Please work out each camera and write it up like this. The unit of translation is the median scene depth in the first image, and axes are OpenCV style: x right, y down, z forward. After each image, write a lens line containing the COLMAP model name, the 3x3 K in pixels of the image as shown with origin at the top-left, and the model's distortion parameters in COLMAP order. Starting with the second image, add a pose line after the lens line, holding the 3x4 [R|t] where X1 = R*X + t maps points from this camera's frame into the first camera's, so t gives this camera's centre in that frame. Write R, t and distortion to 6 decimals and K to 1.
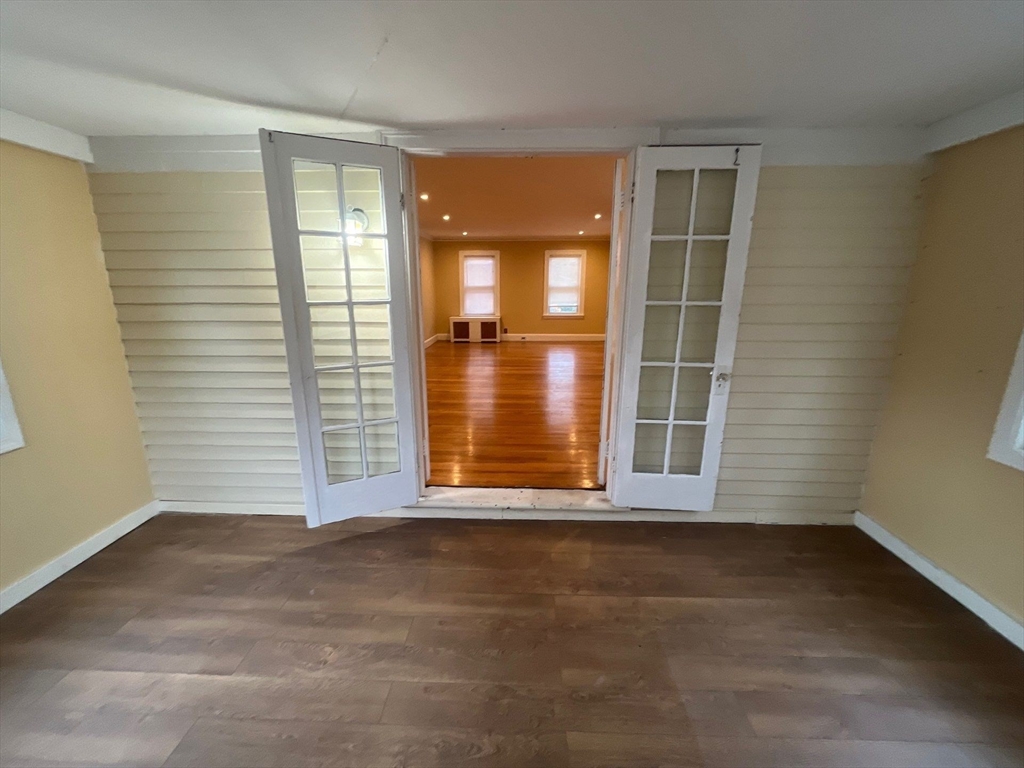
lens RADIAL K [[412.6, 0, 510.6], [0, 412.6, 382.5], [0, 0, 1]] dist [-0.001061, -0.000680]
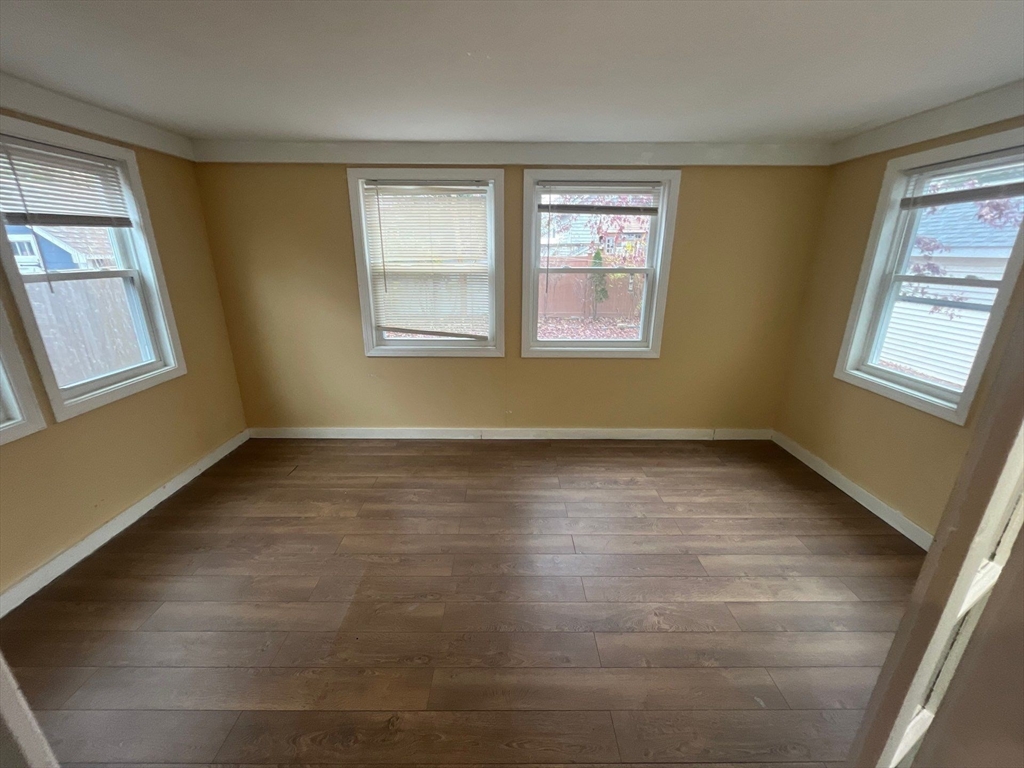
lens RADIAL K [[412.6, 0, 510.6], [0, 412.6, 382.5], [0, 0, 1]] dist [-0.001061, -0.000680]
pose [[-0.999008, 0.011473, -0.043038, -0.018248], [-0.012377, 0.856694, 0.515677, -0.397111], [0.042787, 0.515697, -0.855702, 1.525695]]
